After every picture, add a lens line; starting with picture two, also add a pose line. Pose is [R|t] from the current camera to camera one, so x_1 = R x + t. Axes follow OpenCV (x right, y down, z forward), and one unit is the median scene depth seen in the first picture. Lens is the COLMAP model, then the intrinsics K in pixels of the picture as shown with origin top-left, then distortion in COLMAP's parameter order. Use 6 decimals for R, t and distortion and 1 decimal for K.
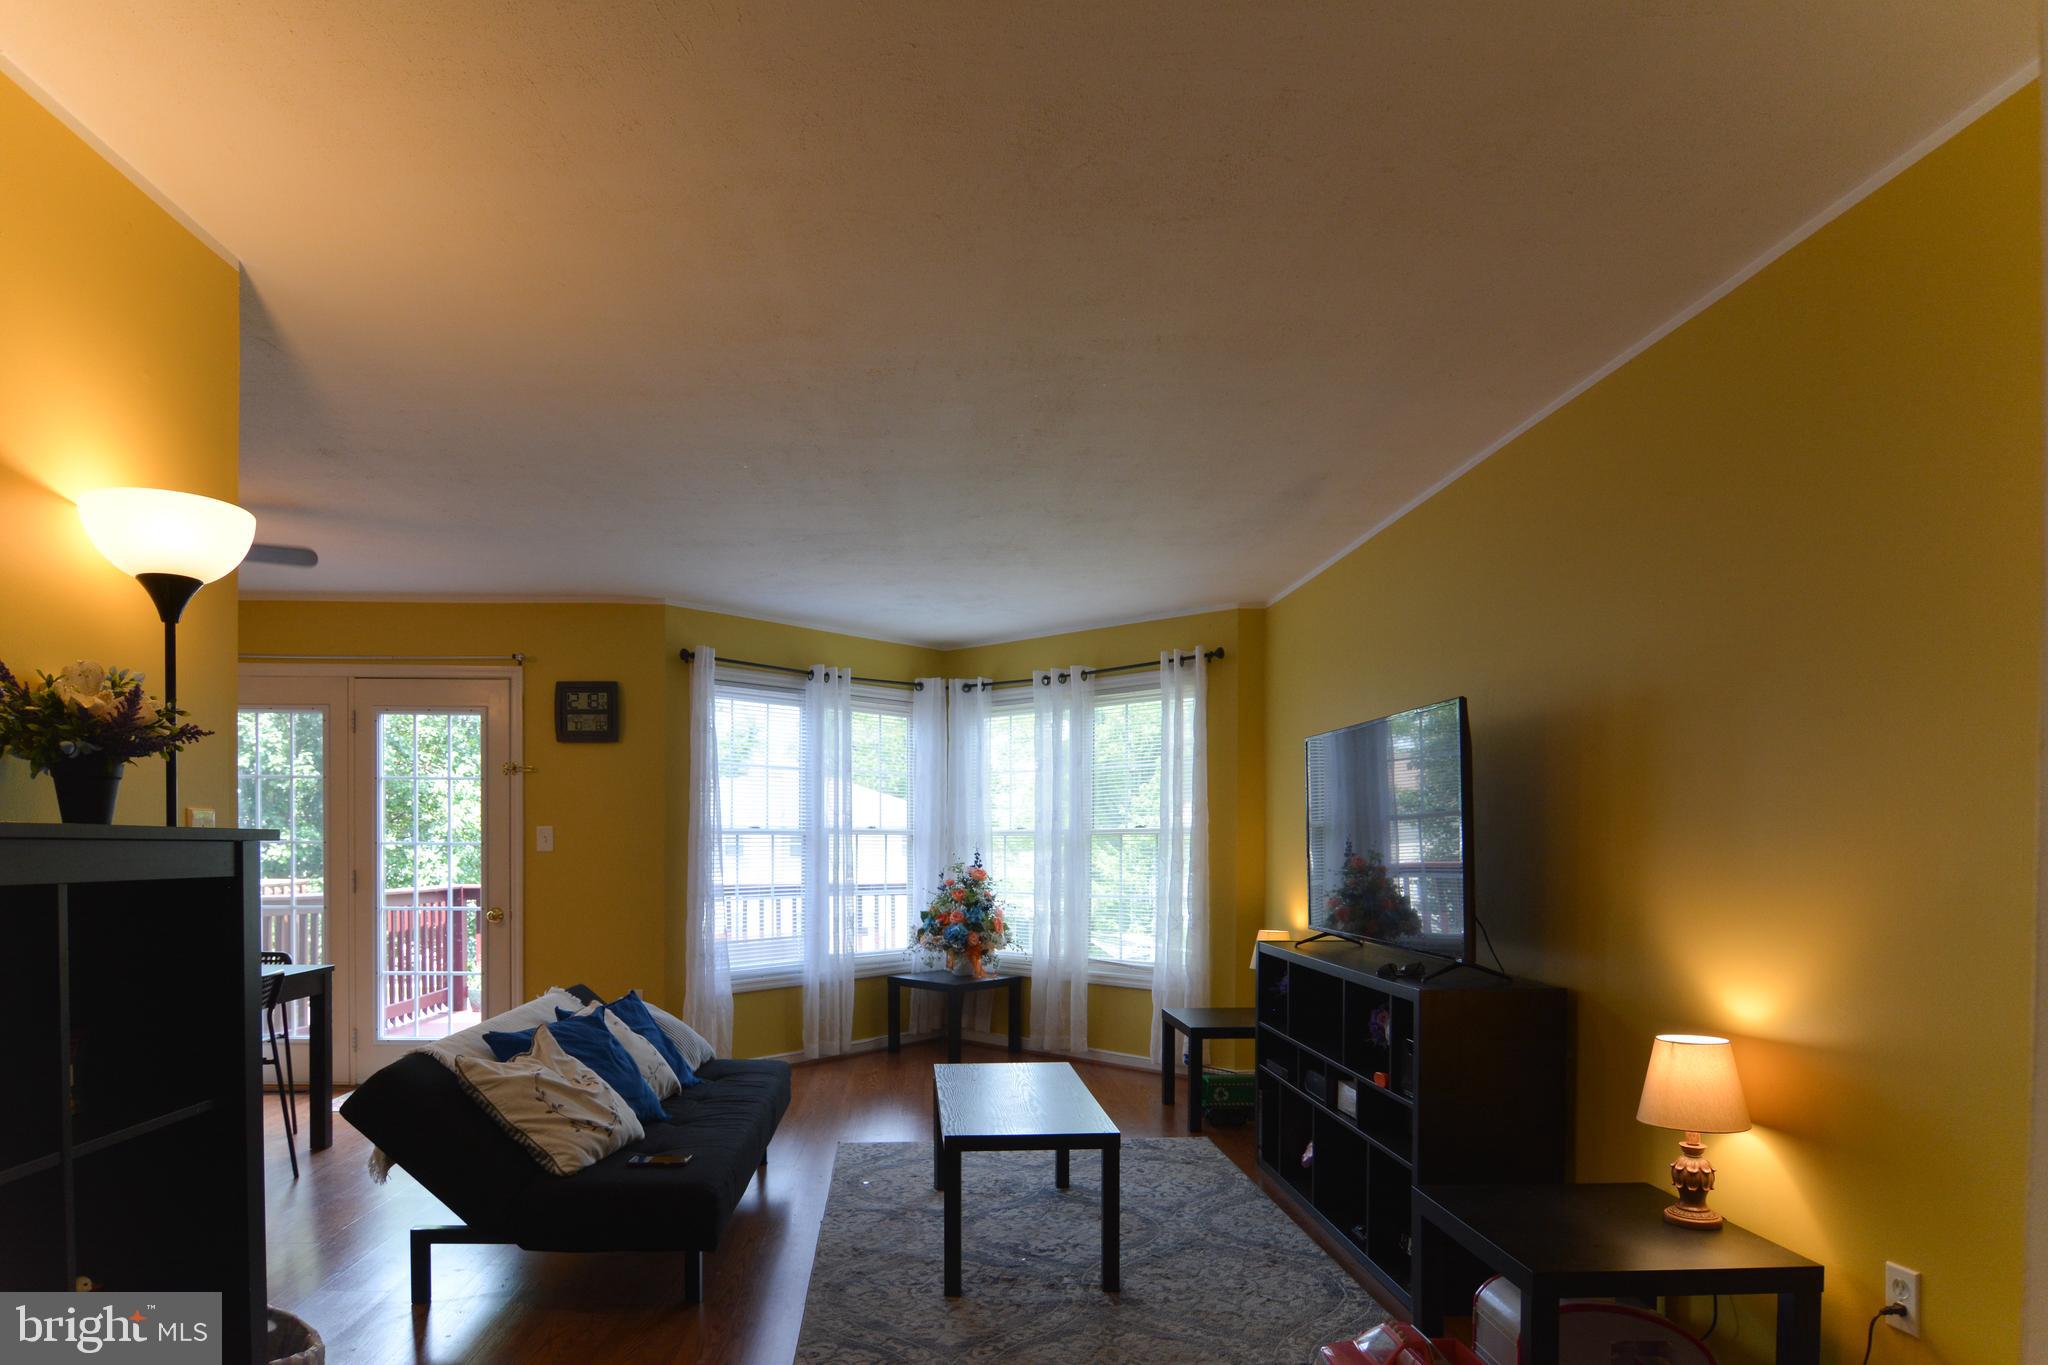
lens RADIAL K [[1164.5, 0, 998.2], [0, 1164.5, 853.4], [0, 0, 1]] dist [-0.010979, -0.006322]
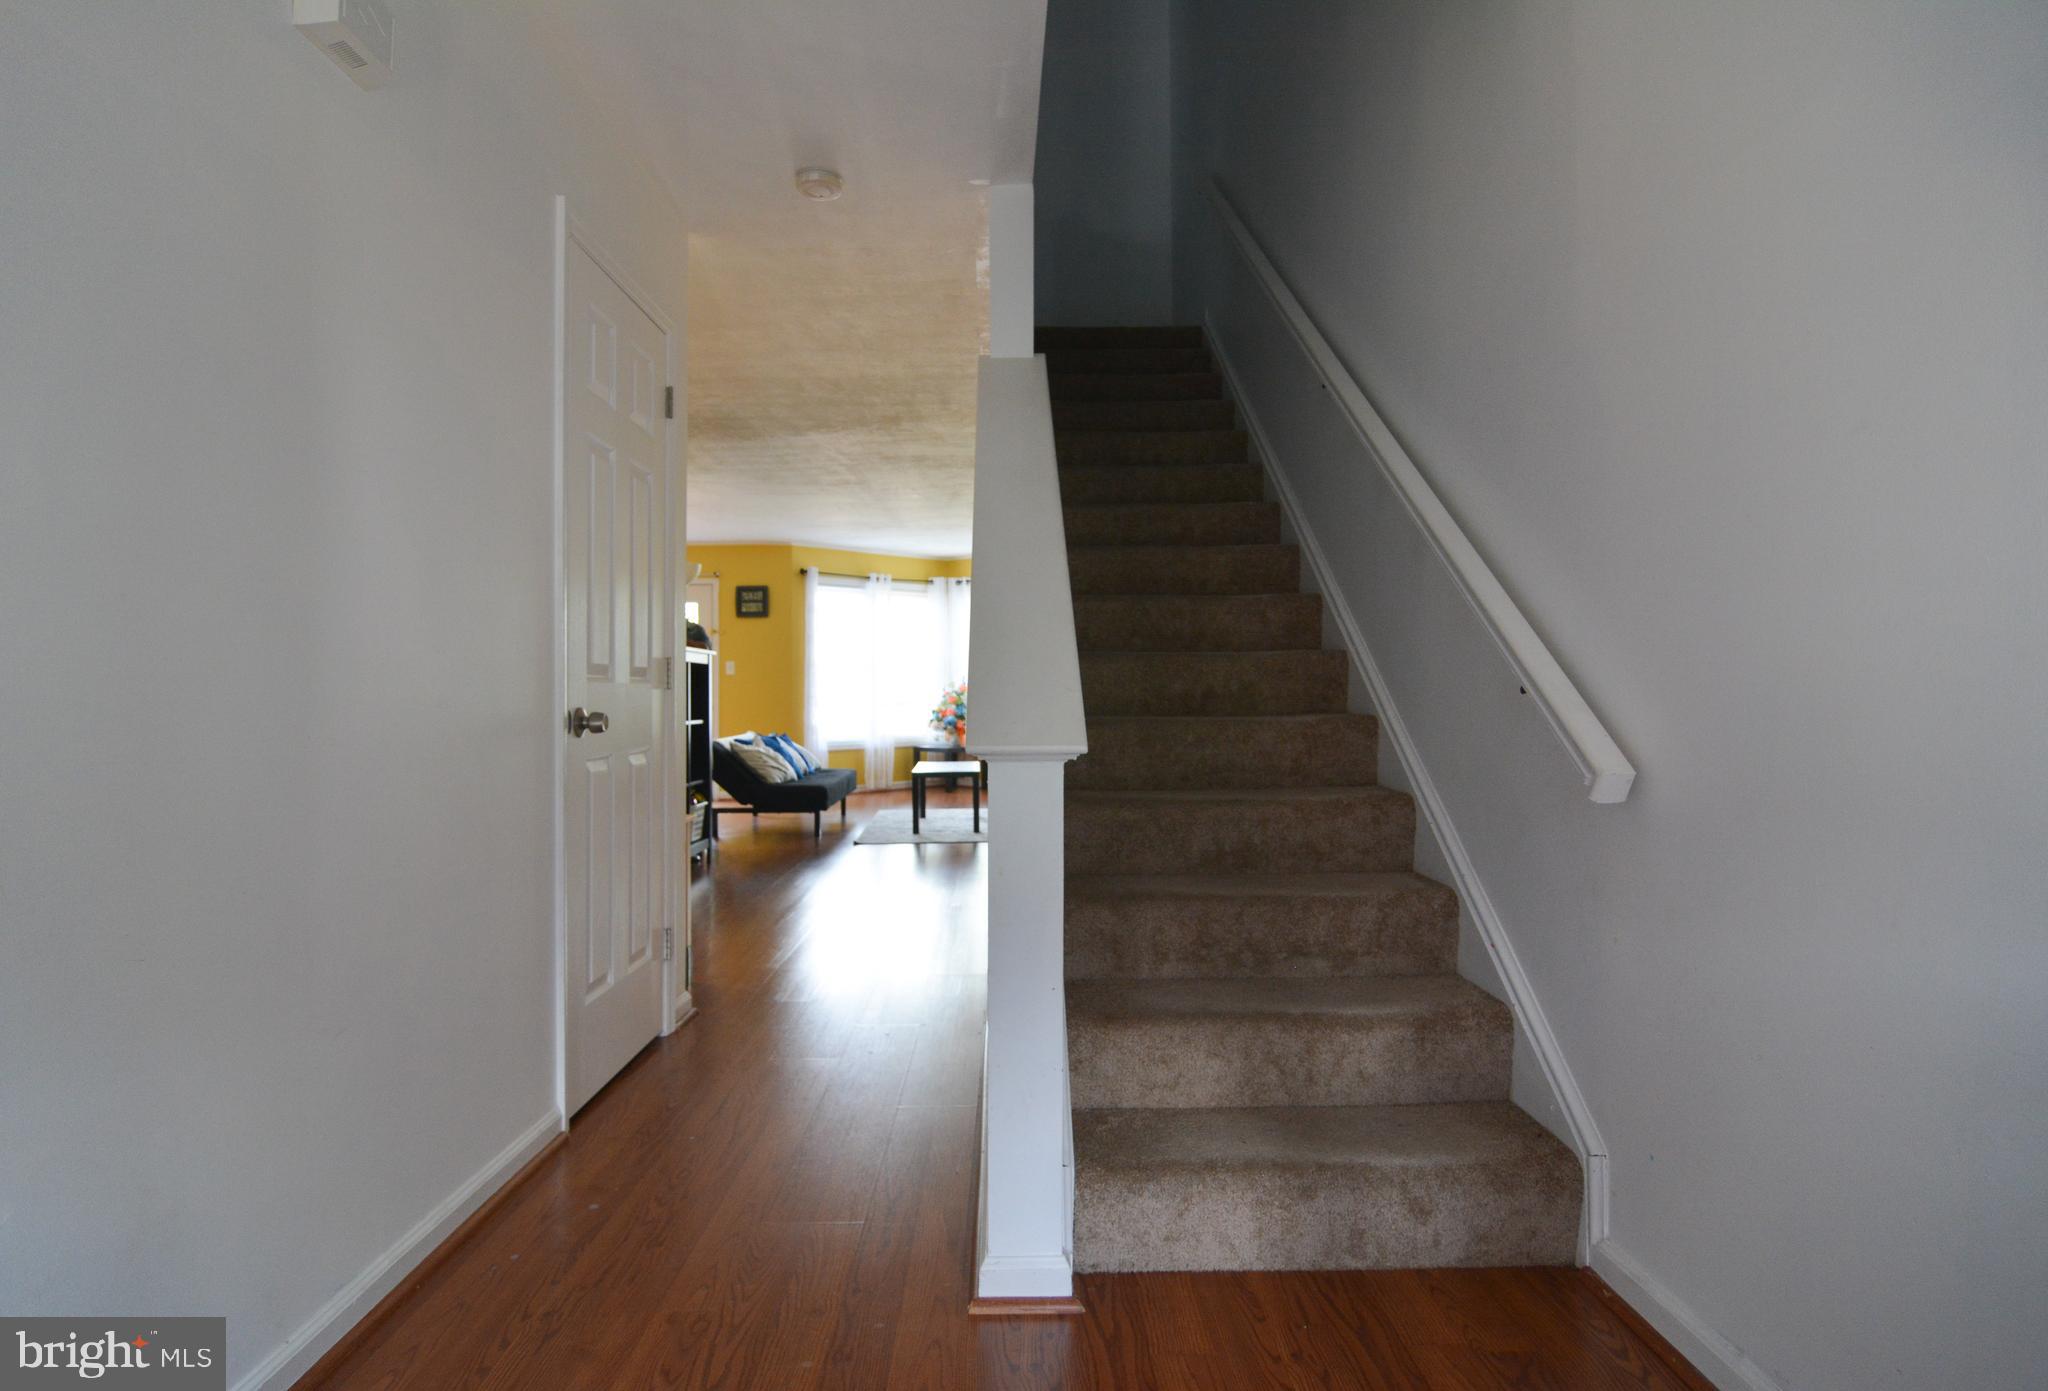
lens RADIAL K [[1140.5, 0, 1020.8], [0, 1140.5, 693.2], [0, 0, 1]] dist [-0.000095, -0.000195]
pose [[0.999059, -0.006062, -0.042950, 0.152217], [0.005619, 0.999930, -0.010431, 0.046298], [0.043010, 0.010180, 0.999023, -0.770204]]
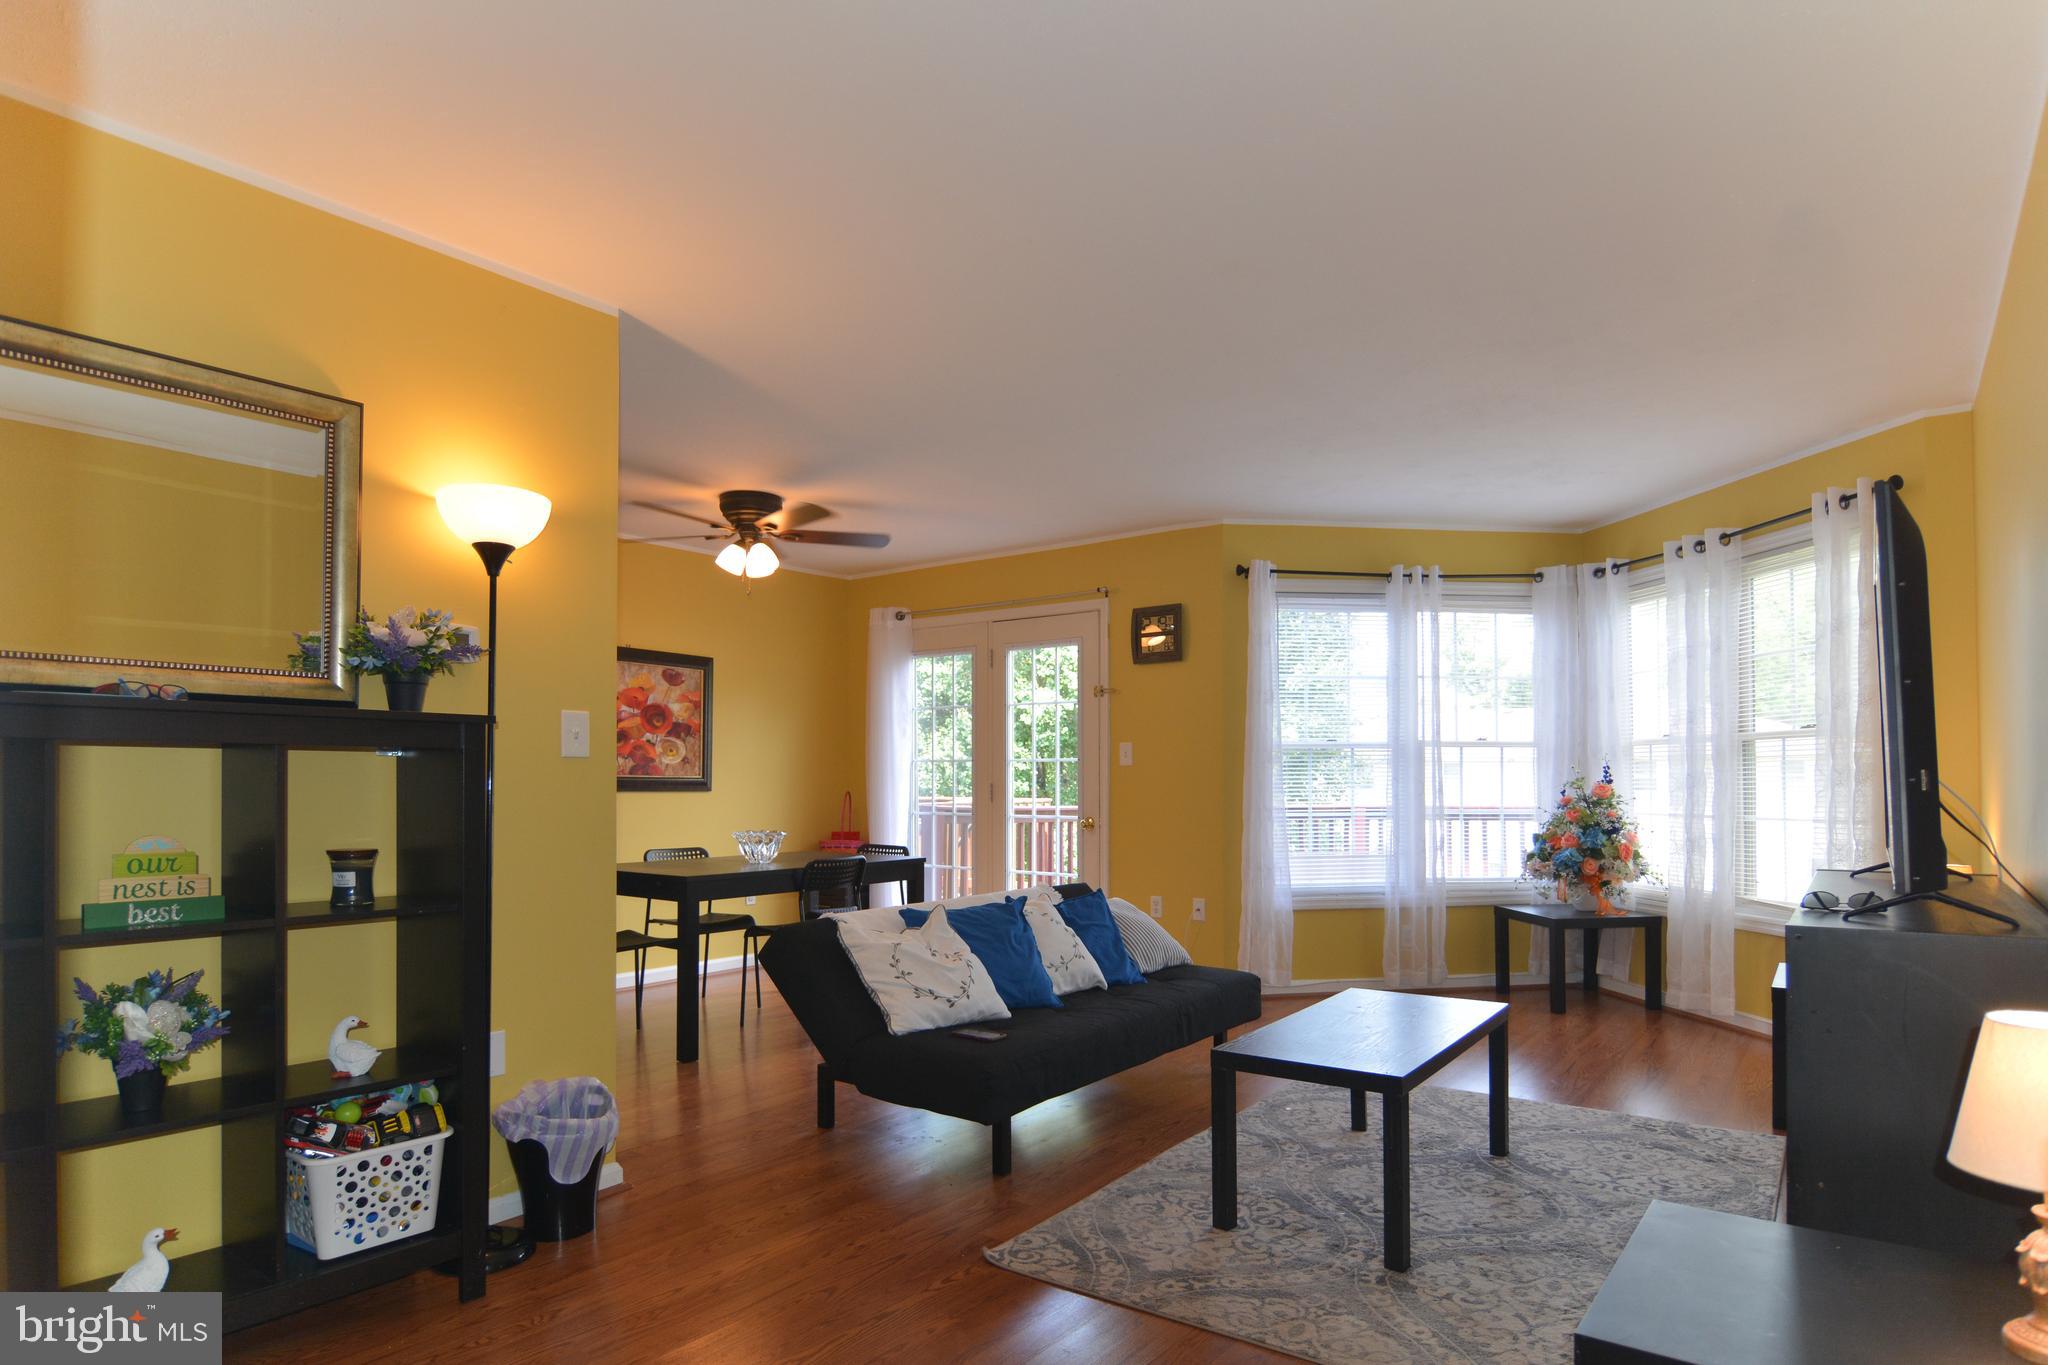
lens RADIAL K [[1164.5, 0, 1042.7], [0, 1164.5, 768.7], [0, 0, 1]] dist [-0.010979, -0.006322]
pose [[0.771324, -0.007722, -0.636395, 0.217110], [-0.002940, 0.999873, -0.015695, 0.016747], [0.636435, 0.013977, 0.771203, 0.099318]]
